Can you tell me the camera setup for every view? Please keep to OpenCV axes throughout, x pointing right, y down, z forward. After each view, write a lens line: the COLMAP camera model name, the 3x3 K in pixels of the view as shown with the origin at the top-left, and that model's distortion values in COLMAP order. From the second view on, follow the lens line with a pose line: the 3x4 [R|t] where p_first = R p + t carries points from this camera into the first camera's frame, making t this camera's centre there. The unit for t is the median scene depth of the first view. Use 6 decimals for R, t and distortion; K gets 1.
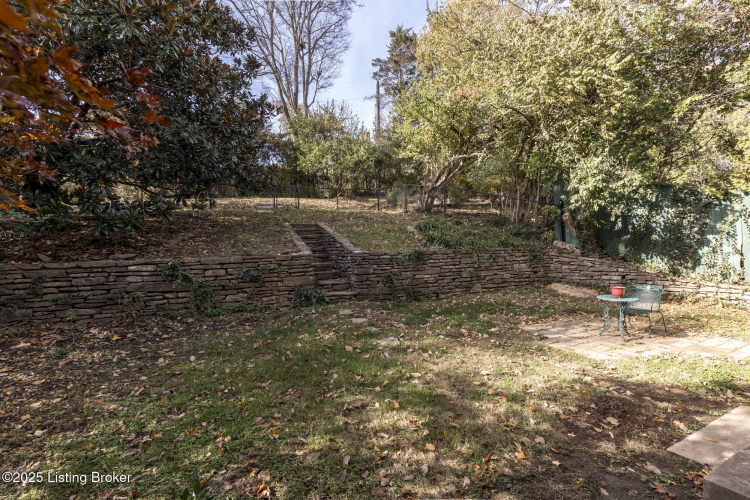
lens RADIAL K [[346.9, 0, 381.0], [0, 346.9, 244.7], [0, 0, 1]] dist [0.009976, -0.002991]
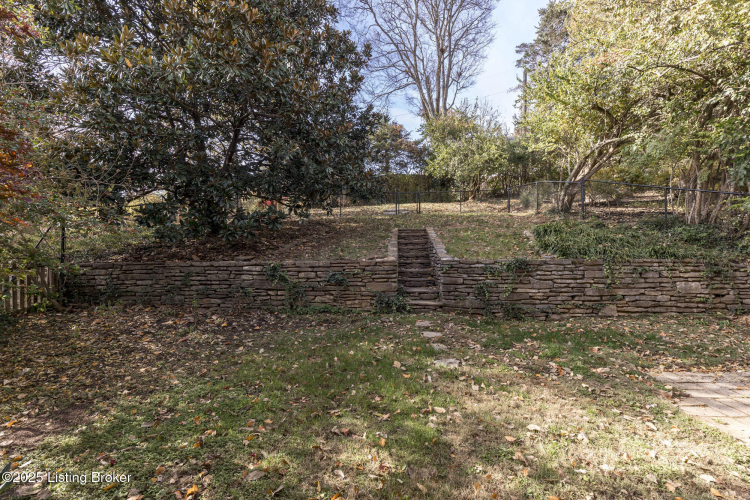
lens RADIAL K [[346.9, 0, 370.9], [0, 346.9, 246.6], [0, 0, 1]] dist [0.009976, -0.002991]
pose [[0.895992, 0.010513, -0.443945, 0.160859], [-0.013875, 0.999894, -0.004325, -0.006145], [0.443853, 0.010035, 0.896043, 0.087487]]
